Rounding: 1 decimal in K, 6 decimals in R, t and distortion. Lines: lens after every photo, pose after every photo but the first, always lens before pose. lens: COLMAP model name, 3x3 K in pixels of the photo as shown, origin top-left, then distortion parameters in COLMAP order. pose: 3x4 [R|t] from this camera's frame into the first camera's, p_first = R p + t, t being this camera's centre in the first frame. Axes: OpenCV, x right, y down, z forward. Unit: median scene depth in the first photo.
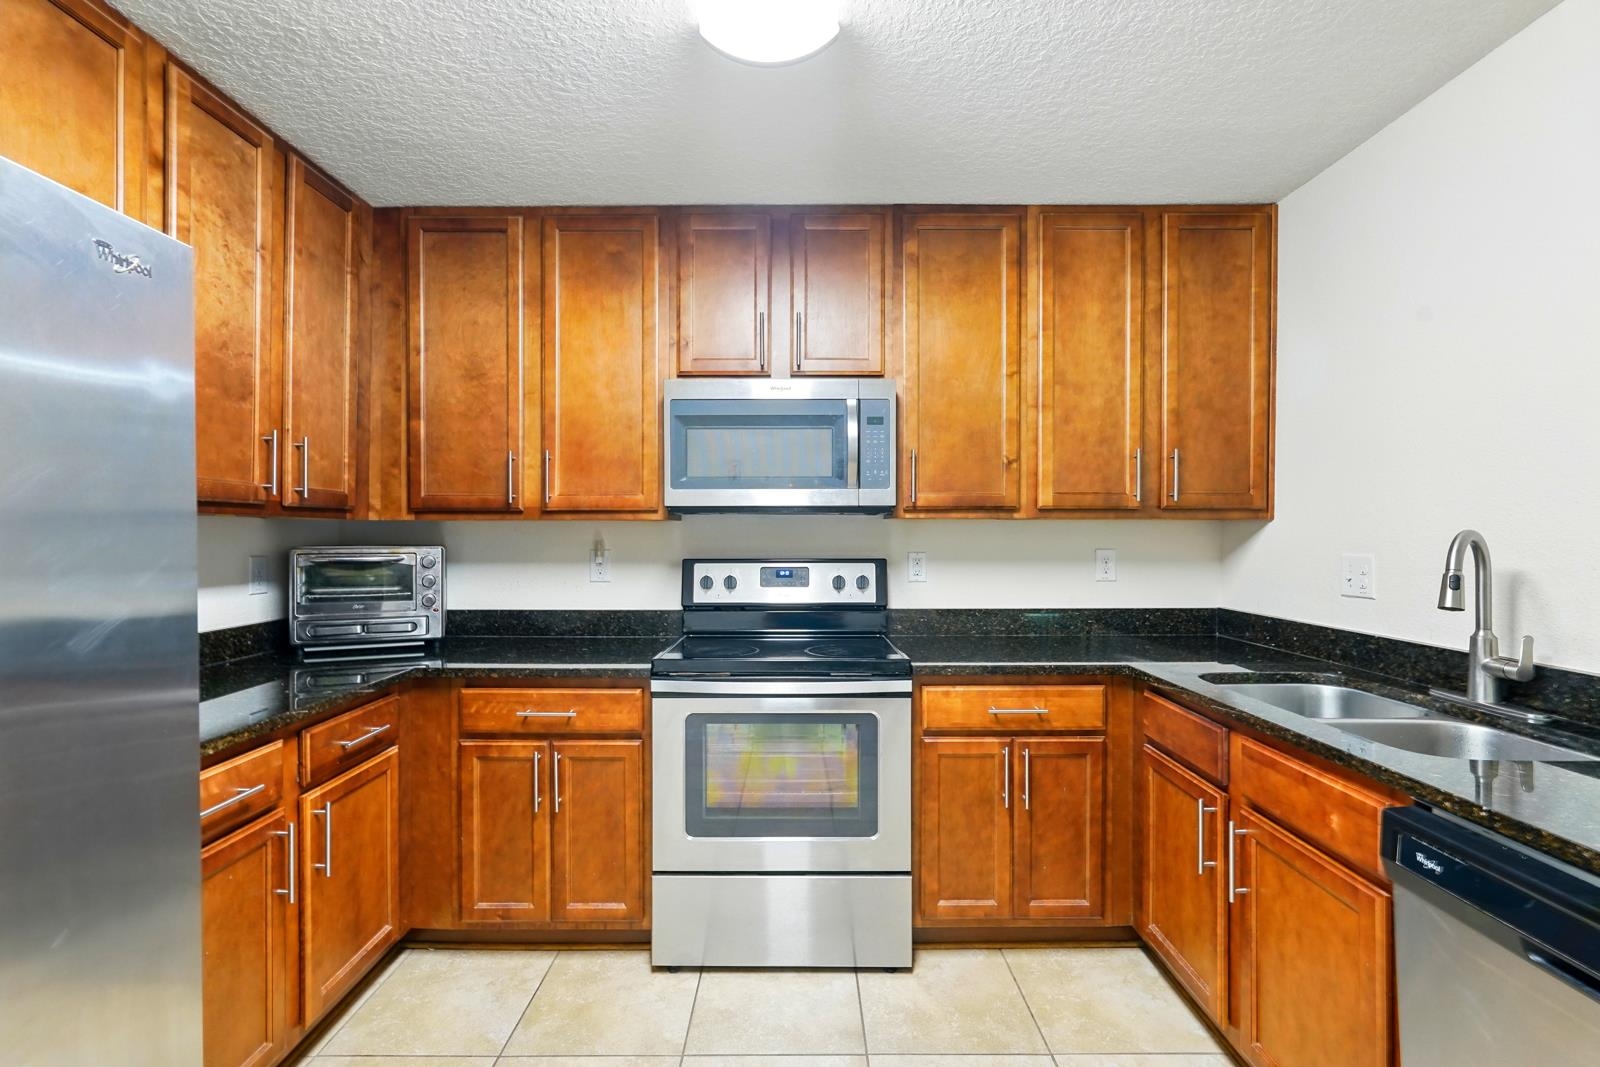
lens RADIAL K [[720.2, 0, 801.4], [0, 720.2, 536.0], [0, 0, 1]] dist [0.005053, 0.001707]
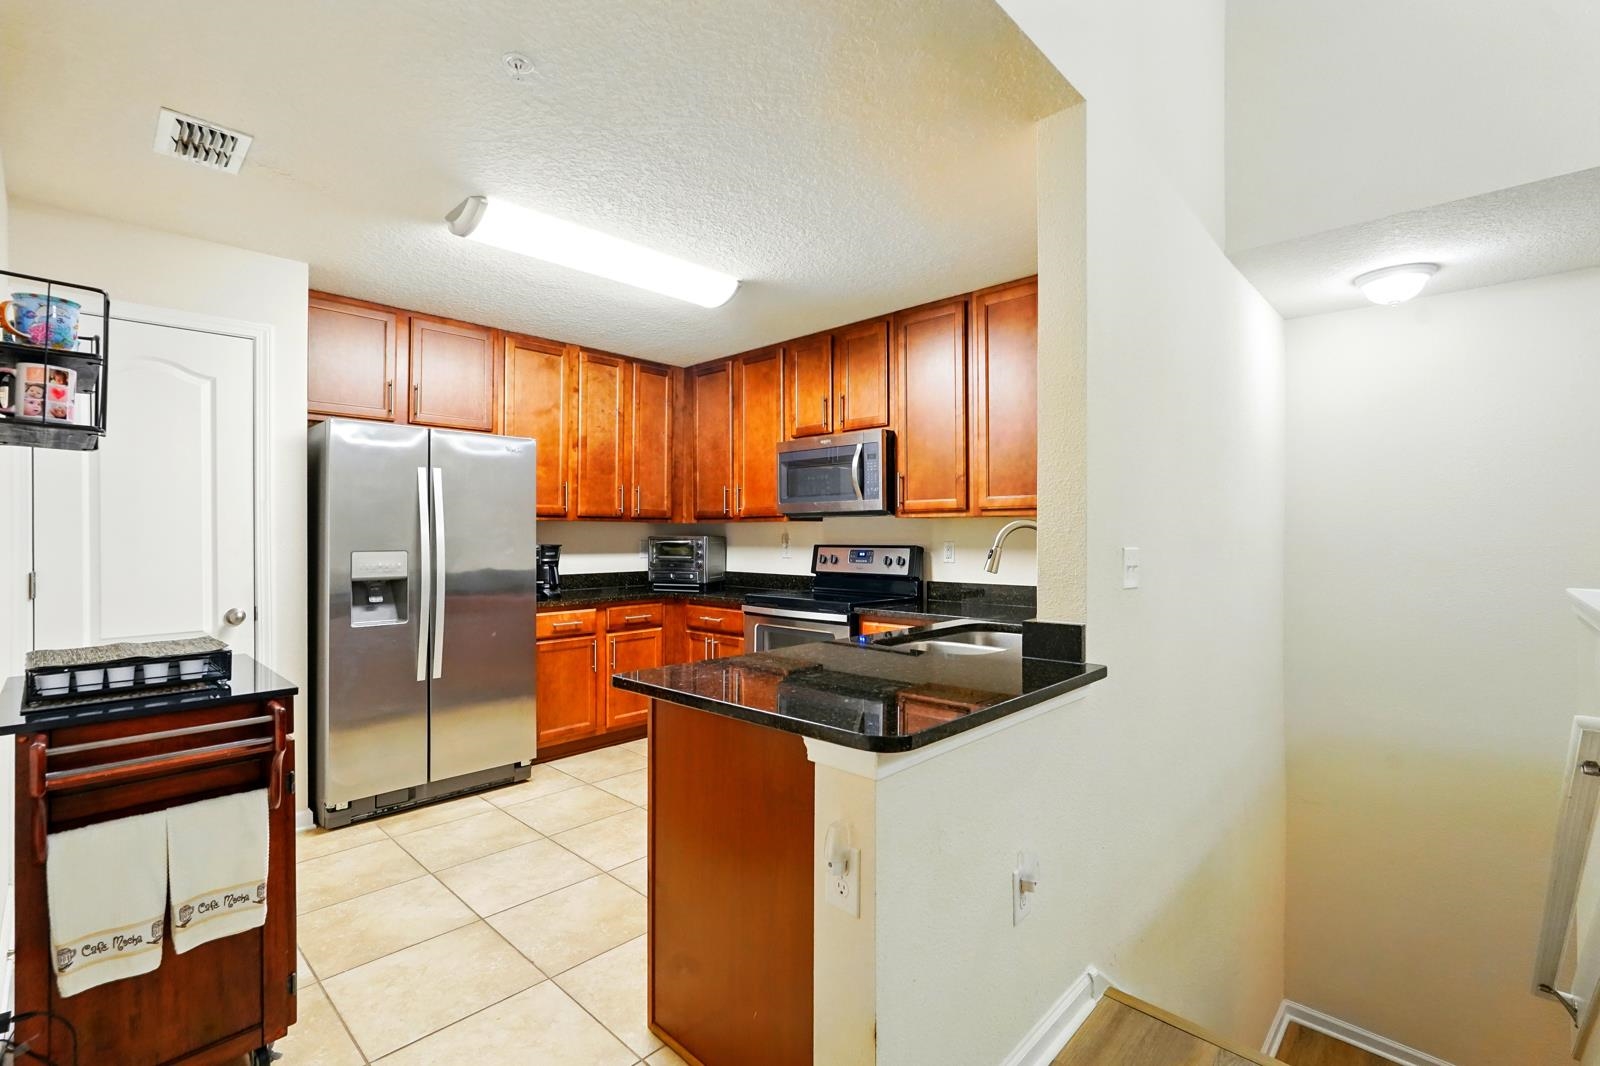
lens RADIAL K [[720.2, 0, 790.0], [0, 720.2, 532.3], [0, 0, 1]] dist [0.005053, 0.001707]
pose [[0.722671, -0.003167, -0.691185, 1.024156], [-0.003276, 0.999963, -0.008006, 0.018510], [0.691184, 0.008050, 0.722634, -0.248341]]
